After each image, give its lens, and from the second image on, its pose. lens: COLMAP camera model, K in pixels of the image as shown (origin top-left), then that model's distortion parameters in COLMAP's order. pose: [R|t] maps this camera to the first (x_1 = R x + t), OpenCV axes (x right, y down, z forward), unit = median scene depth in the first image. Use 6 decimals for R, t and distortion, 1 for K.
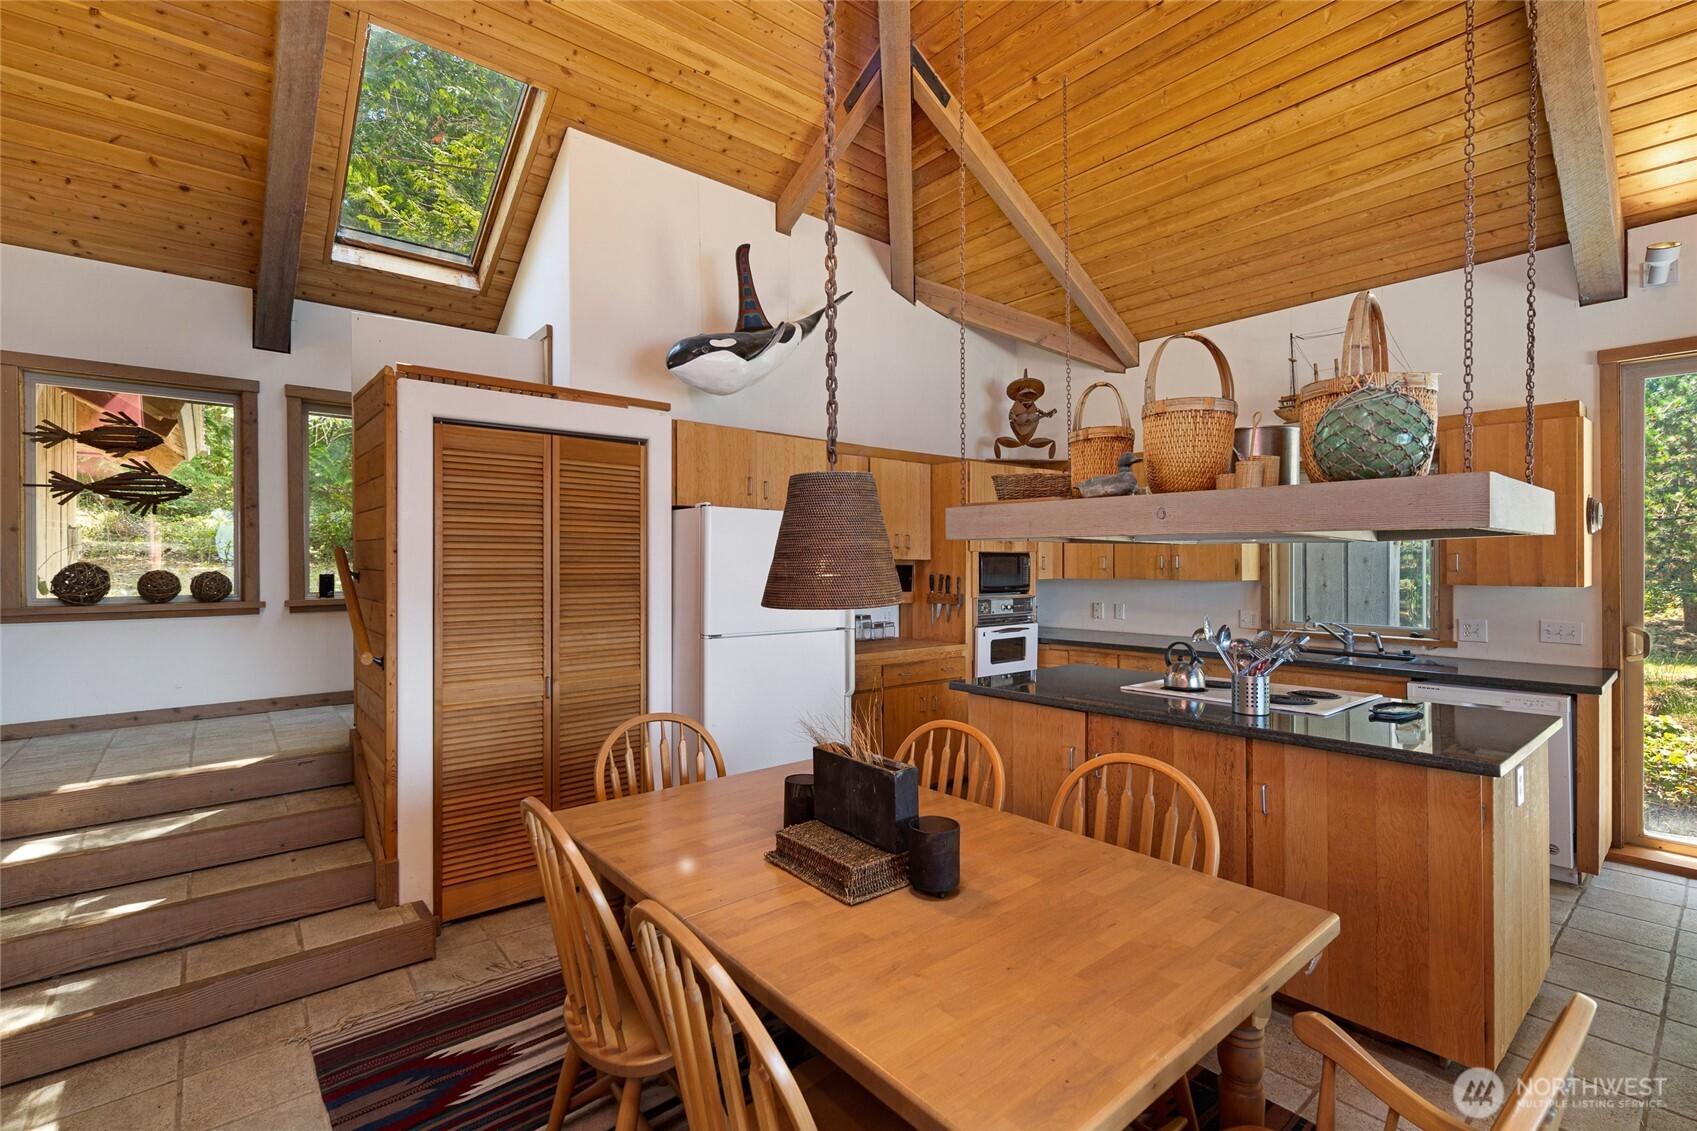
lens RADIAL K [[760.7, 0, 848.5], [0, 760.7, 565.5], [0, 0, 1]] dist [-0.000702, 0.000197]
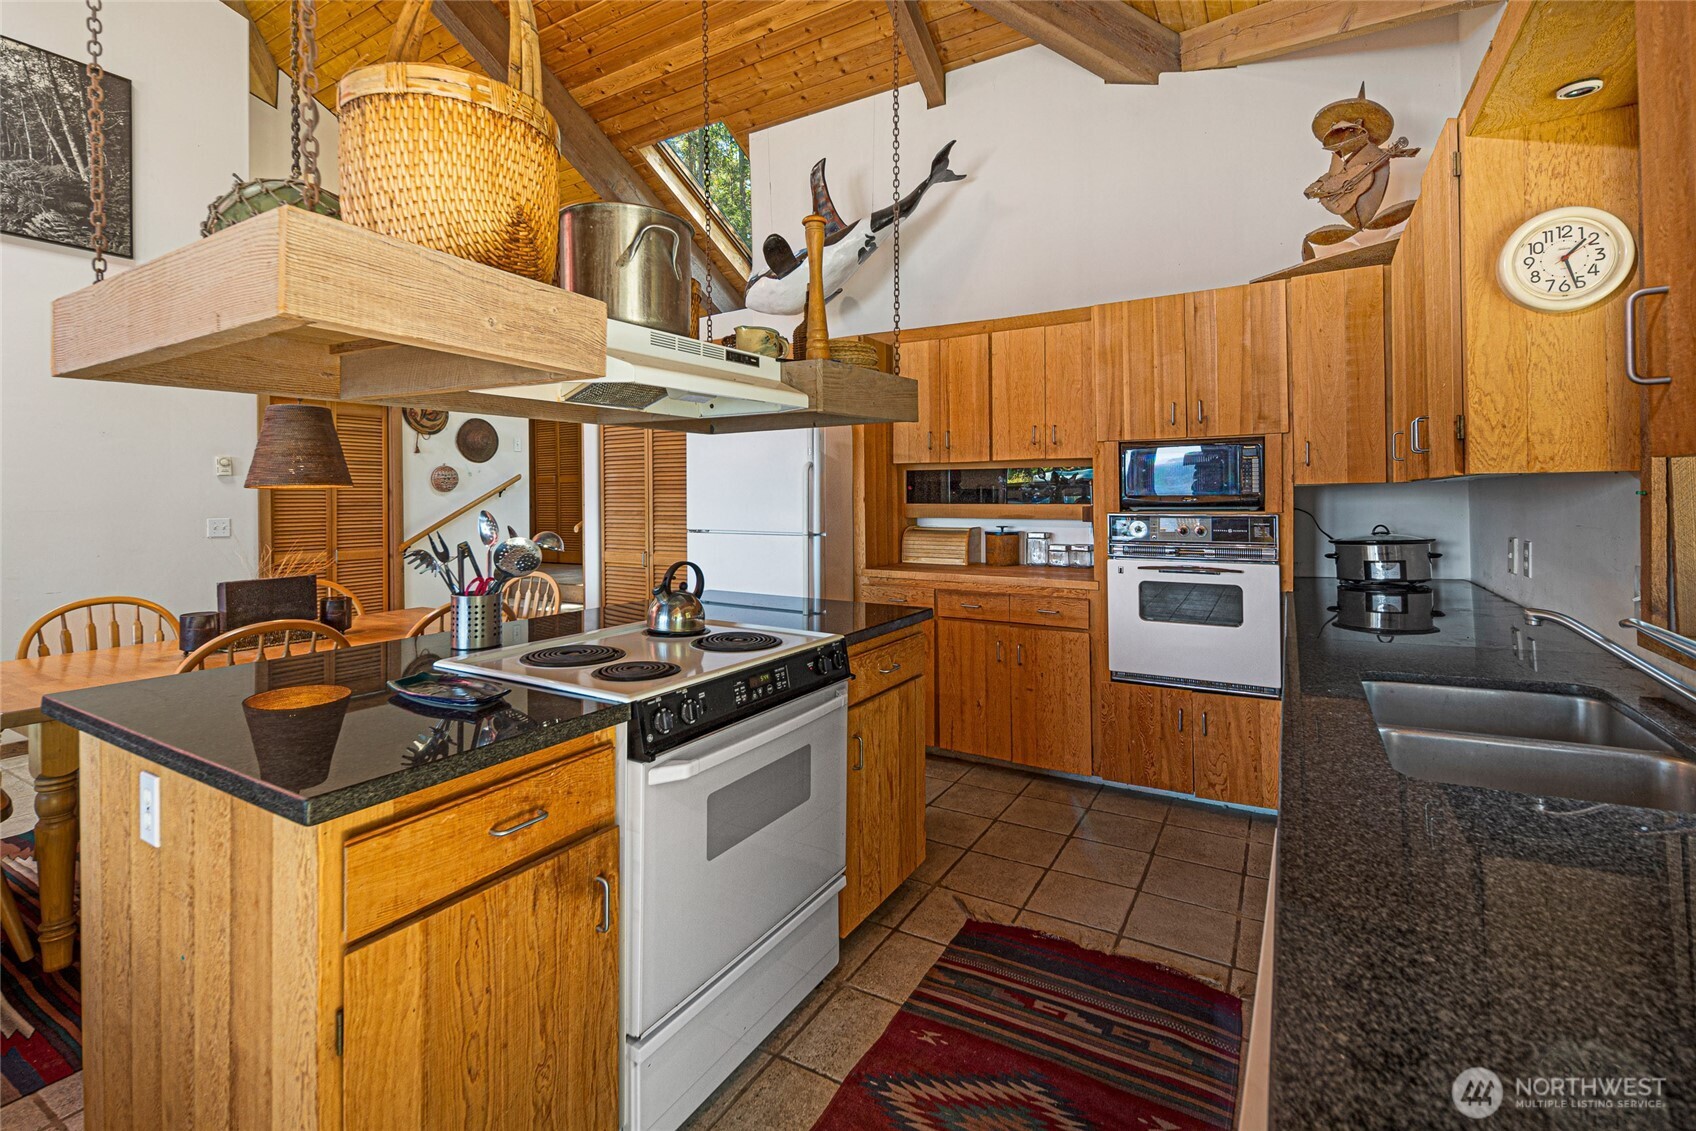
lens RADIAL K [[751.6, 0, 848.2], [0, 751.6, 496.0], [0, 0, 1]] dist [-0.000514, 0.000189]
pose [[0.330402, -0.006430, -0.943818, 0.682577], [0.003859, 0.999978, -0.005462, 0.031921], [0.943832, -0.001838, 0.330419, 0.573566]]
